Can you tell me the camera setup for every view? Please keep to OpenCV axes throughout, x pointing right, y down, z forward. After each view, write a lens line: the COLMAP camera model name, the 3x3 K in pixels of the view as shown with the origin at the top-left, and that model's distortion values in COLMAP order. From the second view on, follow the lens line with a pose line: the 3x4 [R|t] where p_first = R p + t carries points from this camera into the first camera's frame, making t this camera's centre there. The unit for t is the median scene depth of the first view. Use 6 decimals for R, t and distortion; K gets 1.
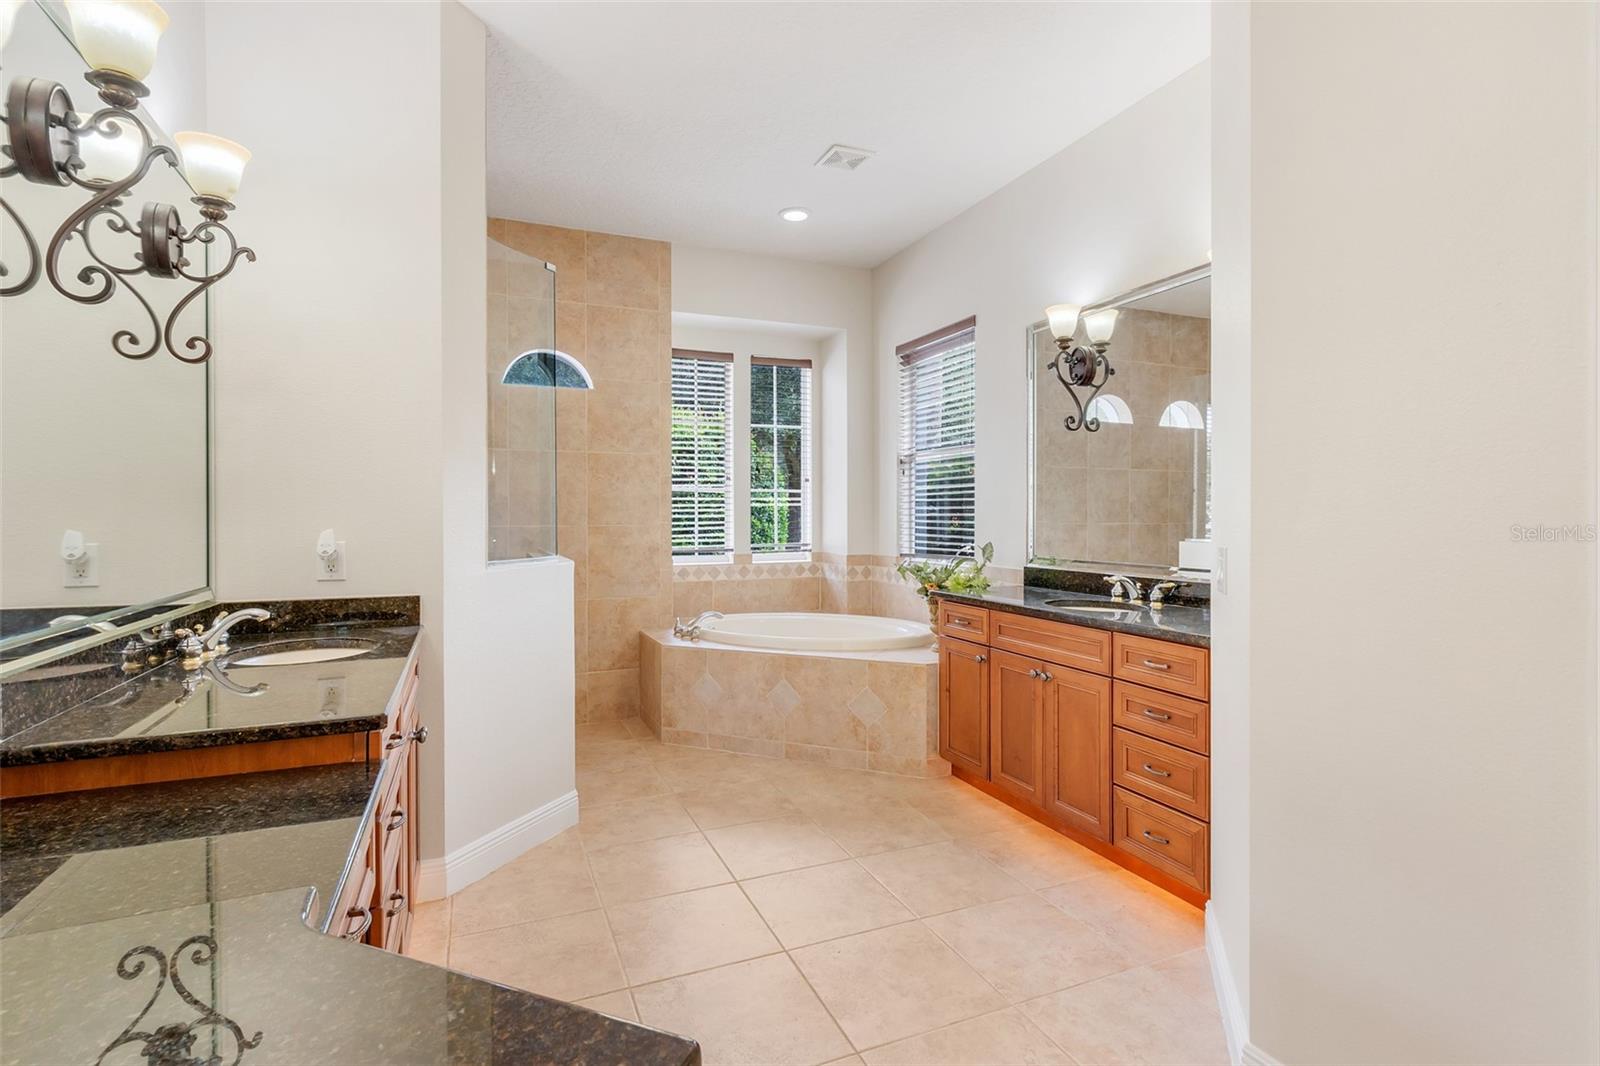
lens RADIAL K [[762.5, 0, 799.2], [0, 762.5, 525.4], [0, 0, 1]] dist [0.002481, 0.000825]
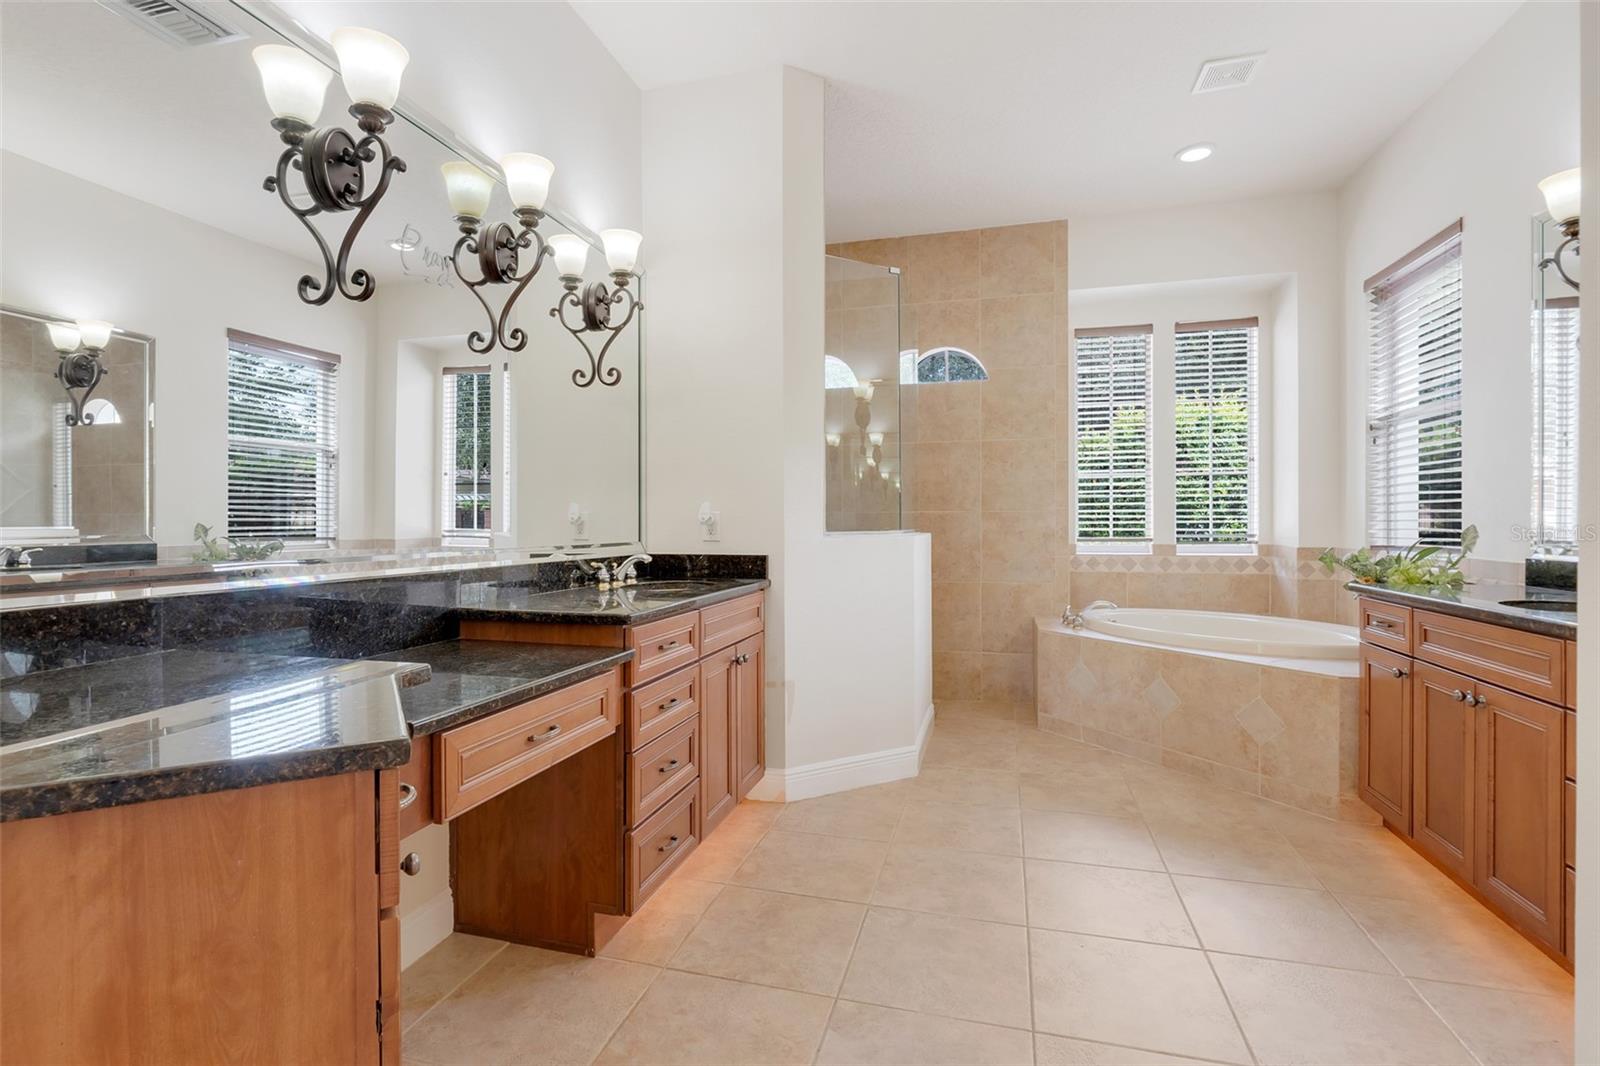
lens RADIAL K [[762.5, 0, 799.8], [0, 762.5, 530.2], [0, 0, 1]] dist [0.002481, 0.000825]
pose [[0.785633, 0.005012, -0.618672, 0.206899], [-0.006077, 0.999981, 0.000385, 0.032633], [0.618663, 0.003457, 0.785649, 0.033465]]
